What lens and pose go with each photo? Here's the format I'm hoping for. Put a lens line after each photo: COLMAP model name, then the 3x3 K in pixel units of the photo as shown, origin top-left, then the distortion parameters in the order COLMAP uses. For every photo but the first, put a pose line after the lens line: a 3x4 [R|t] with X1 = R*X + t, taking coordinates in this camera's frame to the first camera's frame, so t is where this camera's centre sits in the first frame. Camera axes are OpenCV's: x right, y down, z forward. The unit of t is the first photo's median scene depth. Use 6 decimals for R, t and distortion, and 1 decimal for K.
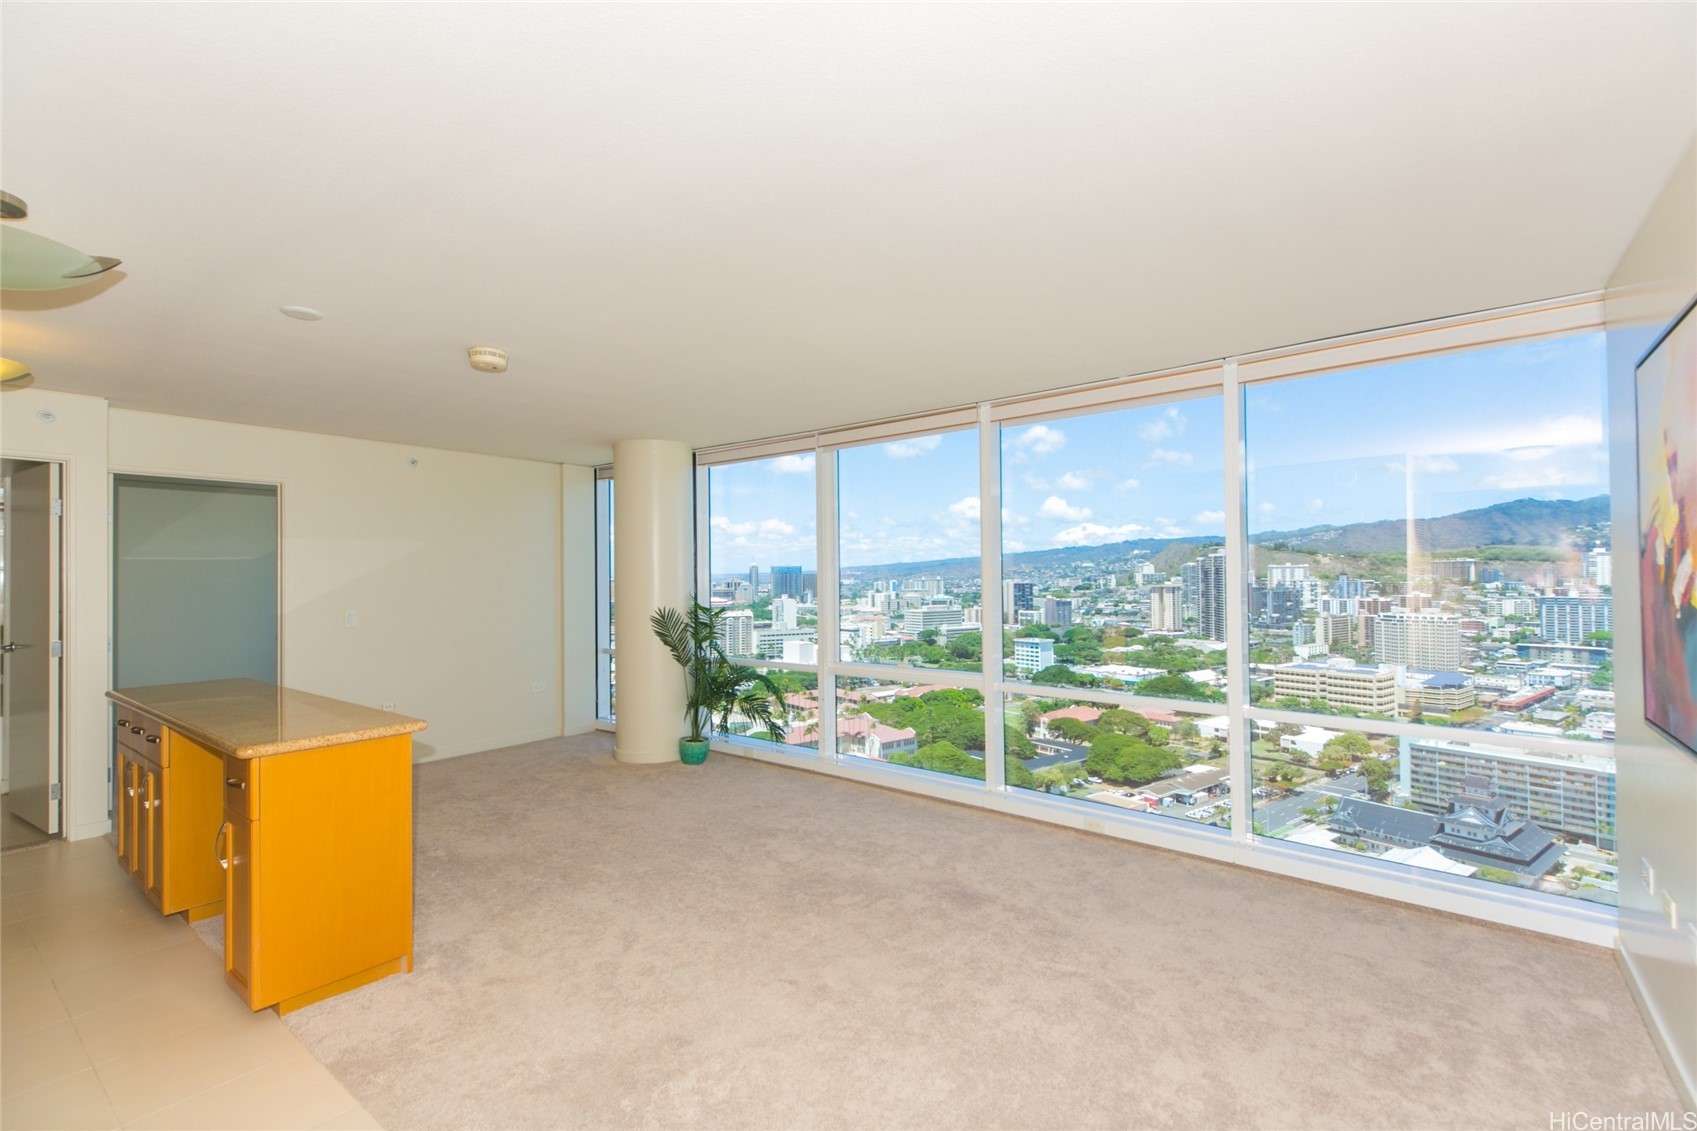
lens RADIAL K [[761.1, 0, 854.0], [0, 761.1, 575.1], [0, 0, 1]] dist [0.013719, -0.006540]
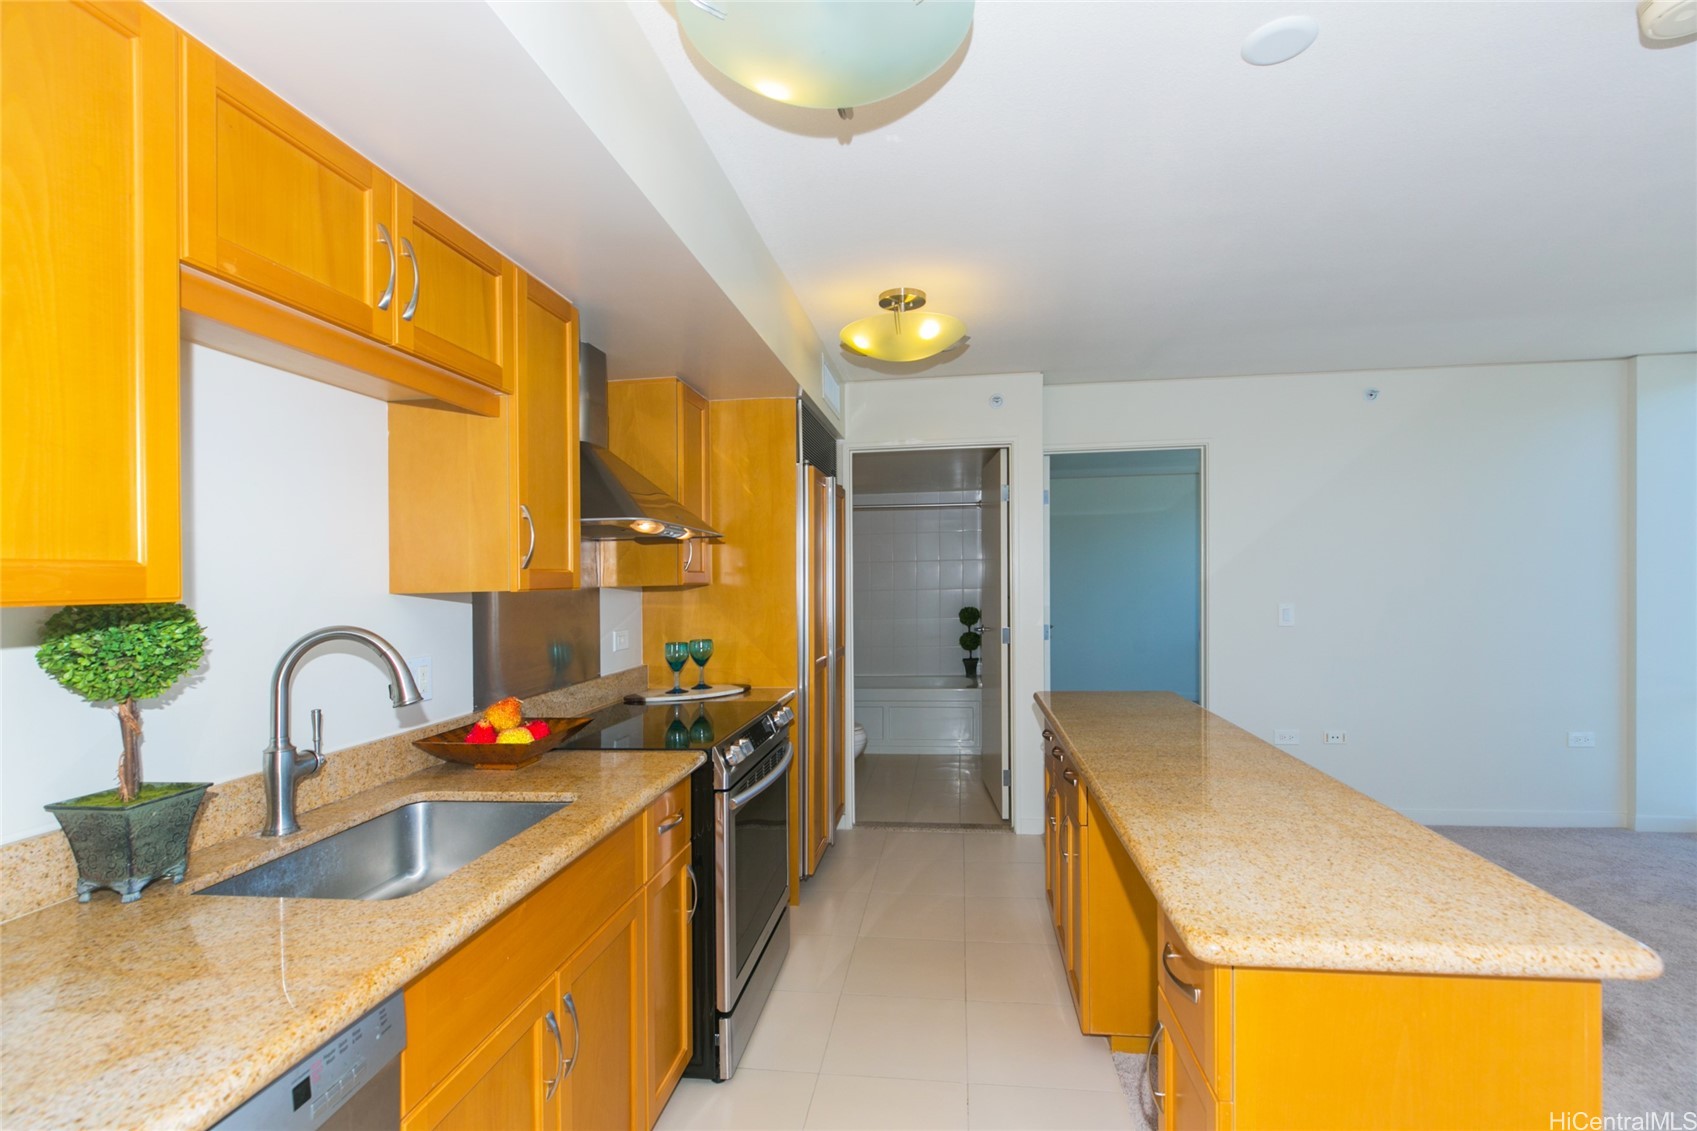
lens RADIAL K [[761.1, 0, 871.8], [0, 761.1, 573.9], [0, 0, 1]] dist [0.013719, -0.006540]
pose [[0.519585, -0.000748, -0.854418, -0.114830], [0.009530, 0.999942, 0.004920, 0.005046], [0.854365, -0.010699, 0.519563, 0.135635]]
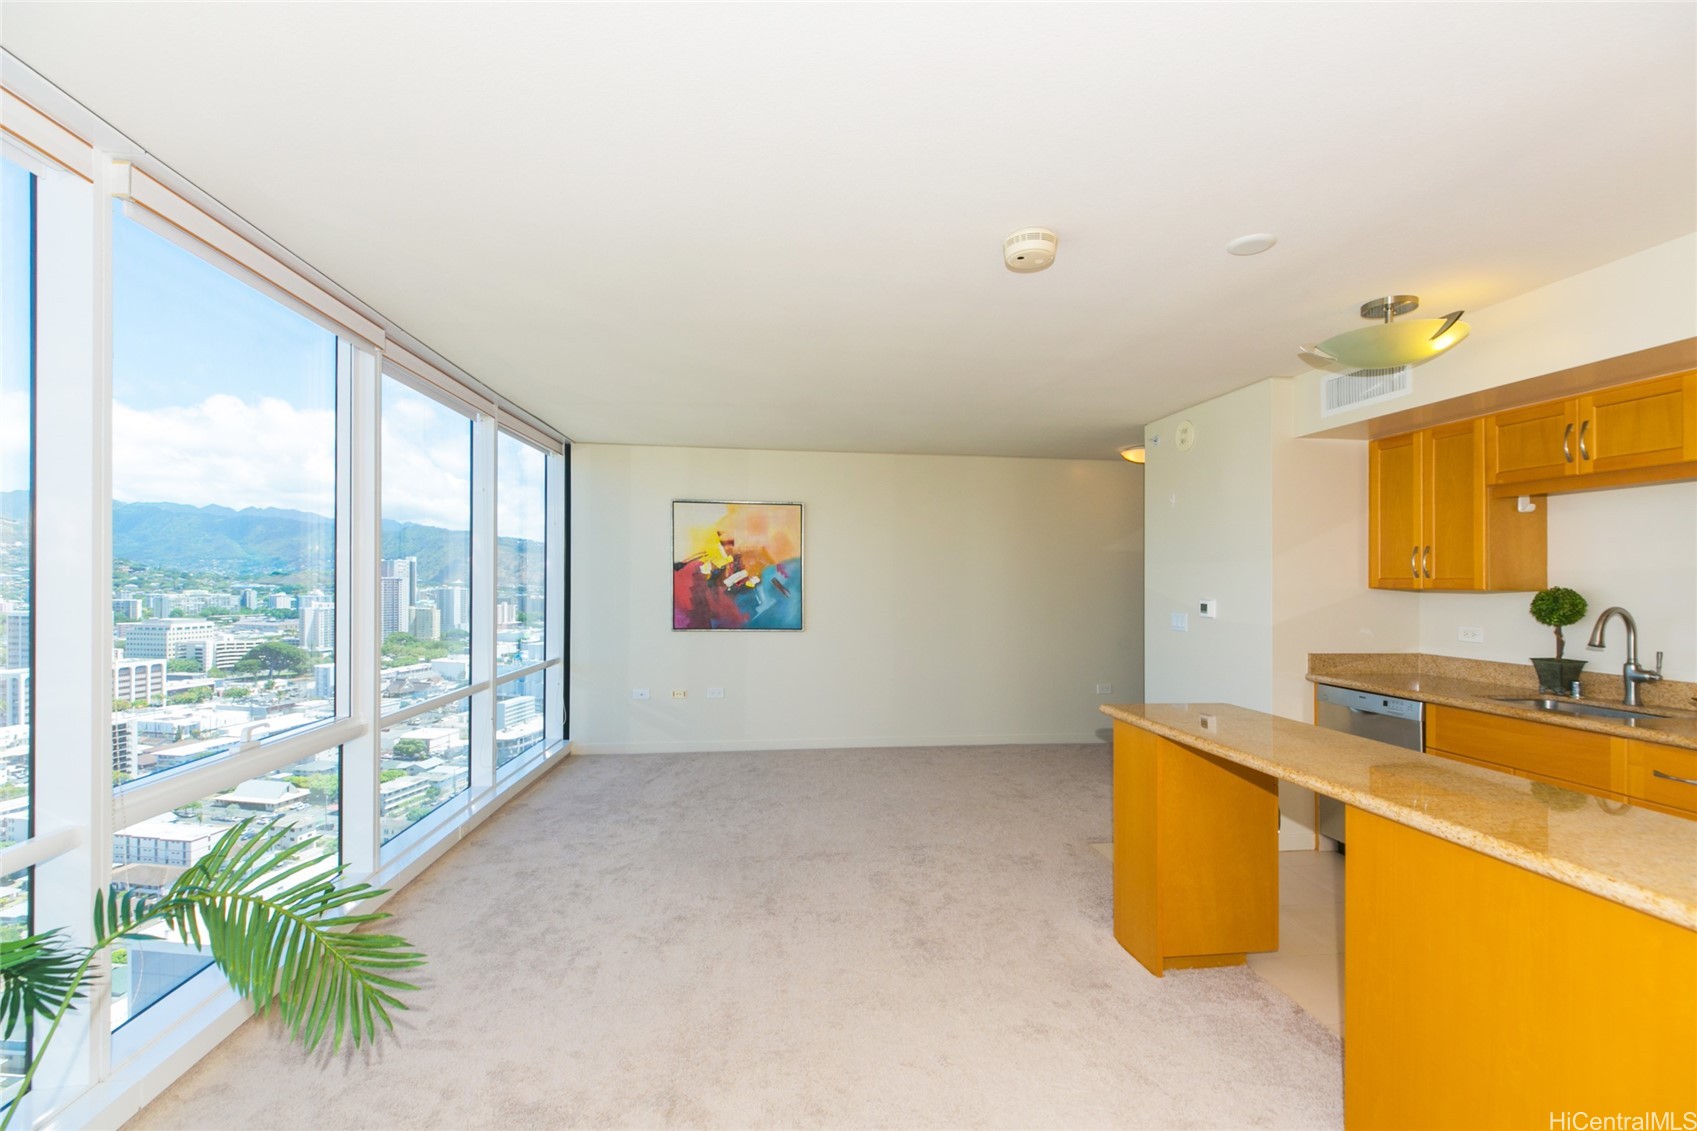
lens RADIAL K [[761.1, 0, 847.3], [0, 761.1, 573.2], [0, 0, 1]] dist [0.013719, -0.006540]
pose [[-0.721000, 0.010712, 0.692852, -0.272091], [0.001000, 0.999896, -0.014419, 0.005708], [-0.692934, -0.009703, -0.720936, 0.523027]]
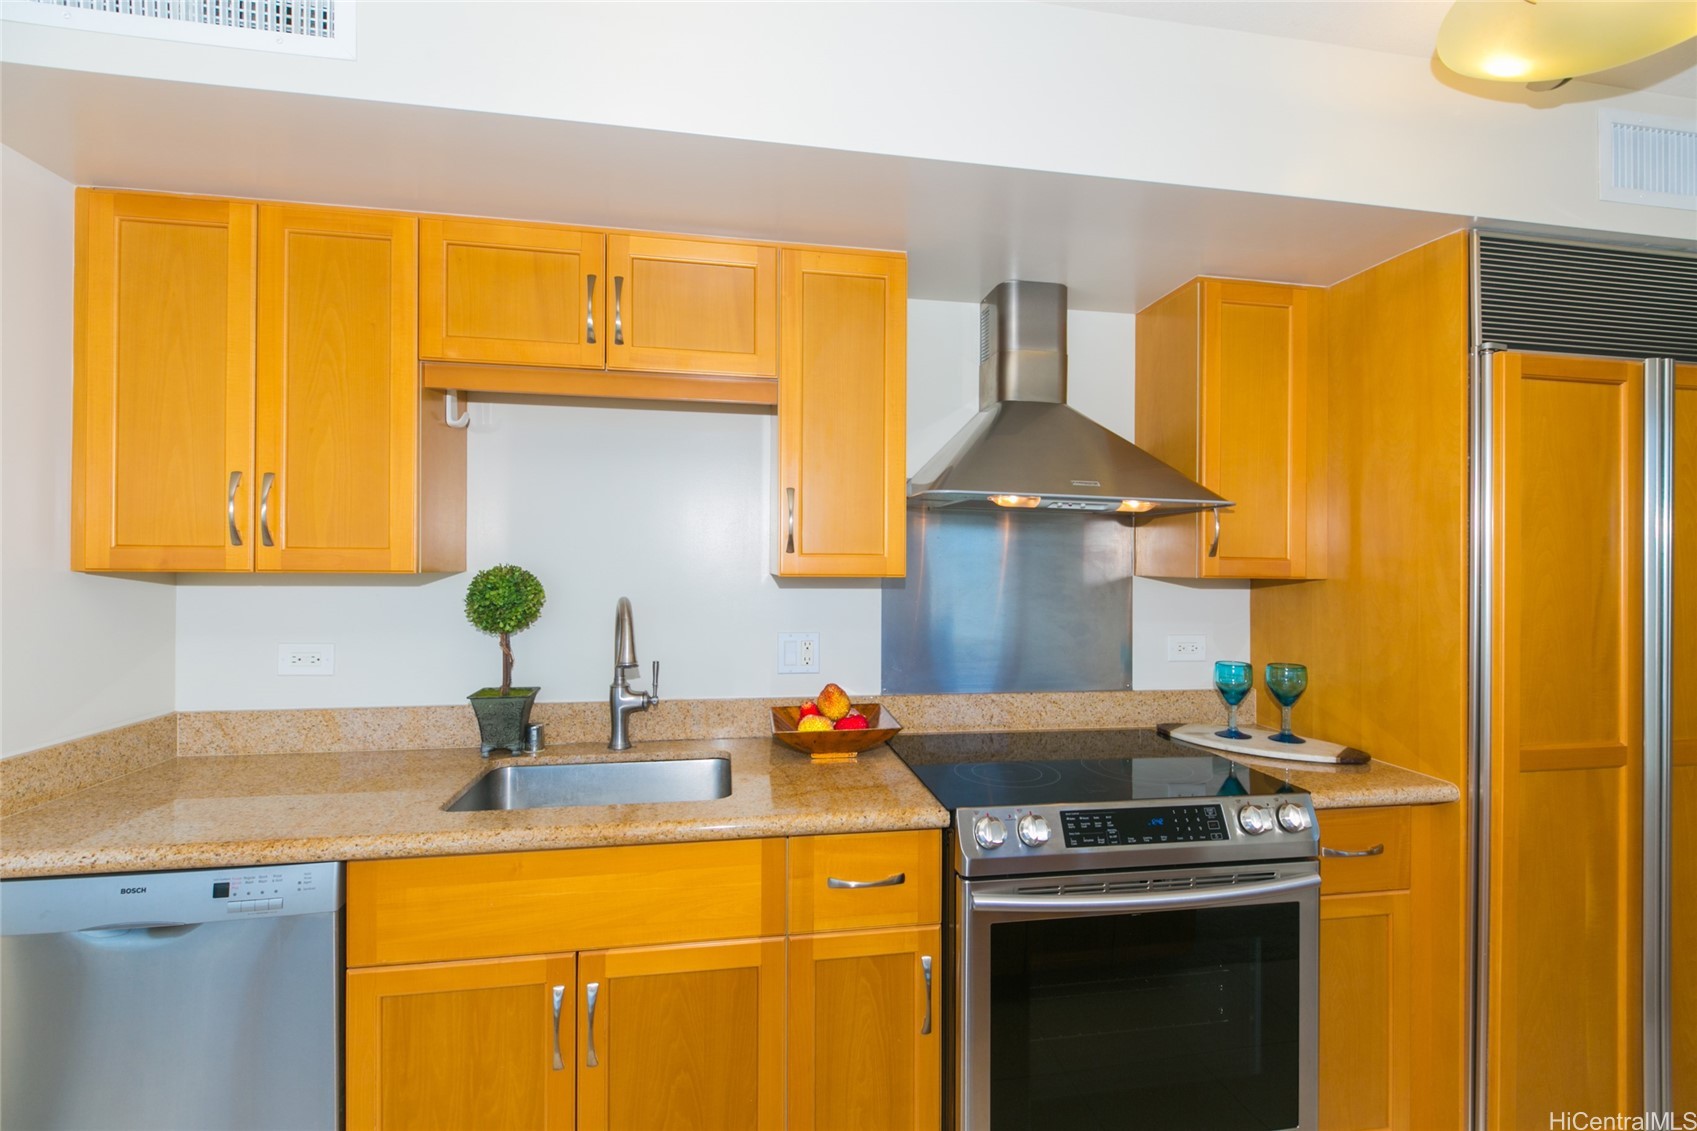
lens RADIAL K [[761.1, 0, 861.4], [0, 761.1, 555.8], [0, 0, 1]] dist [0.013719, -0.006540]
pose [[-0.672943, 0.002226, -0.739691, -0.189460], [-0.003642, 0.999973, 0.006323, 0.003582], [0.739686, 0.006949, -0.672917, 0.280419]]
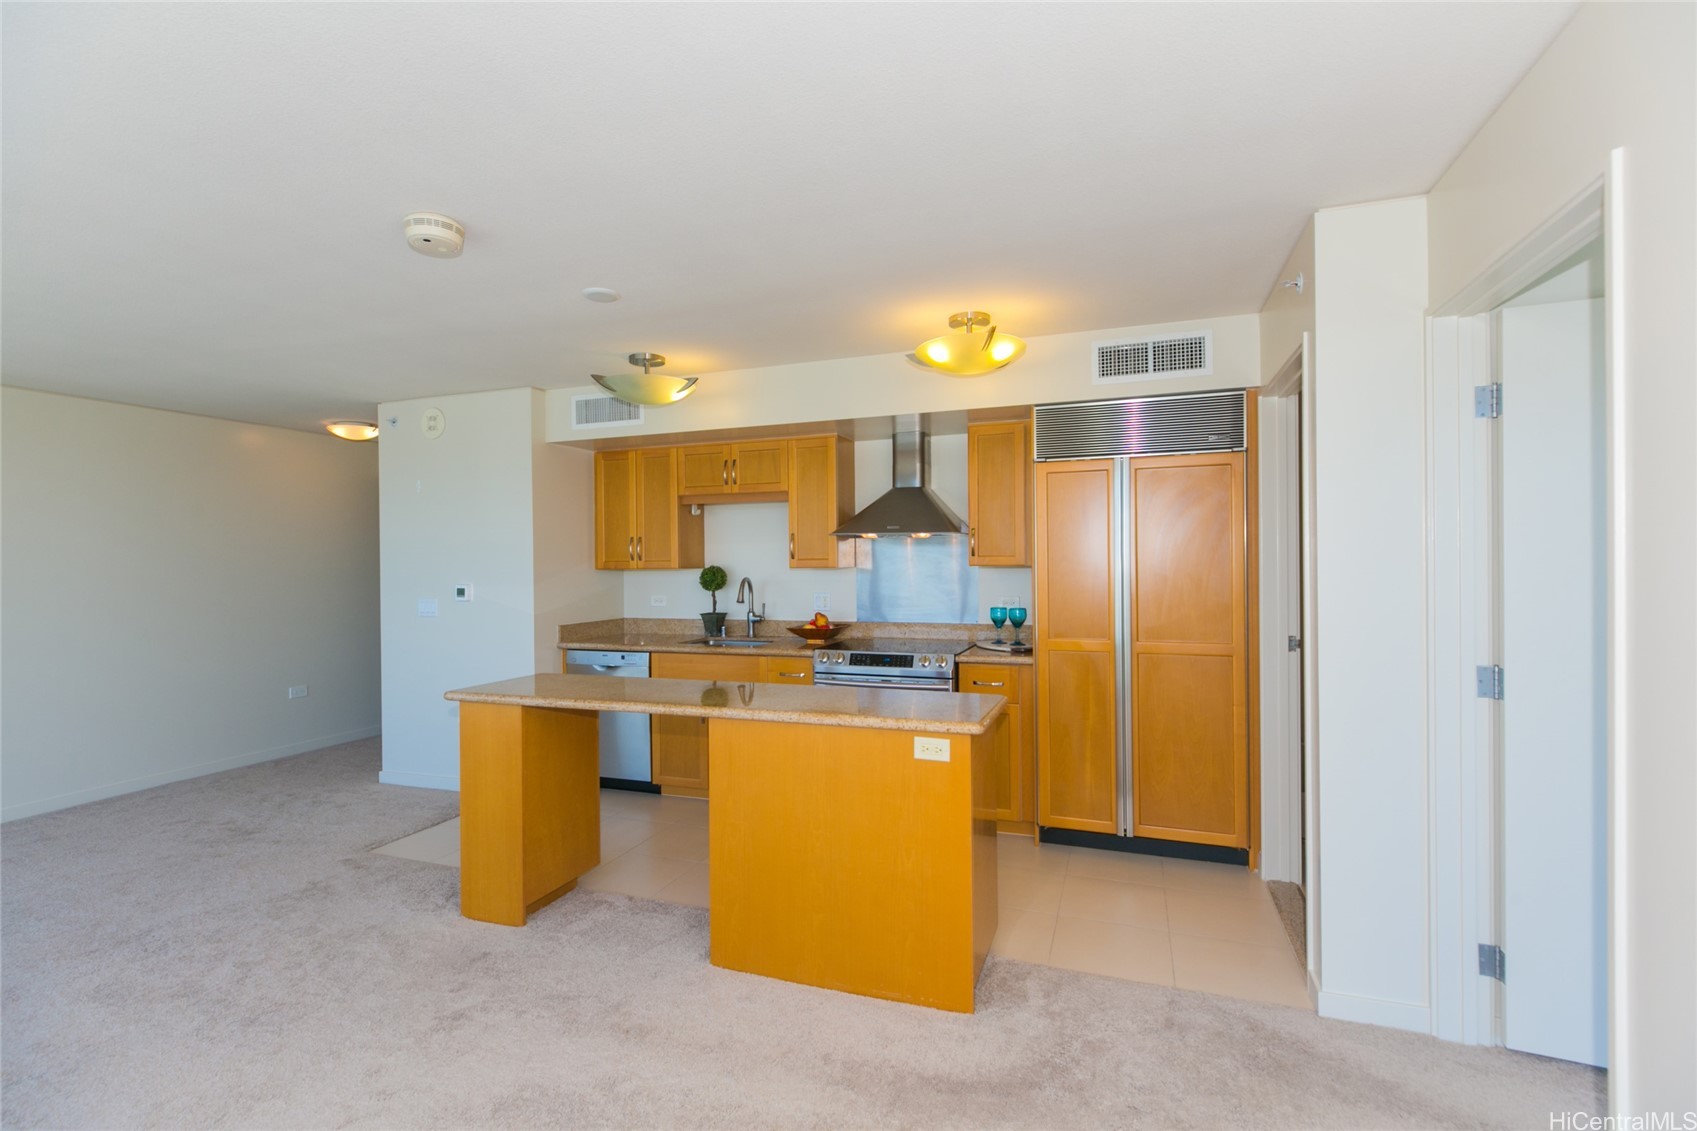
lens RADIAL K [[761.1, 0, 852.0], [0, 761.1, 558.1], [0, 0, 1]] dist [0.013719, -0.006540]
pose [[-0.950797, 0.022087, -0.309025, -0.201375], [0.022243, 0.999748, 0.003018, 0.003019], [0.309014, -0.004004, -0.951049, 0.571388]]
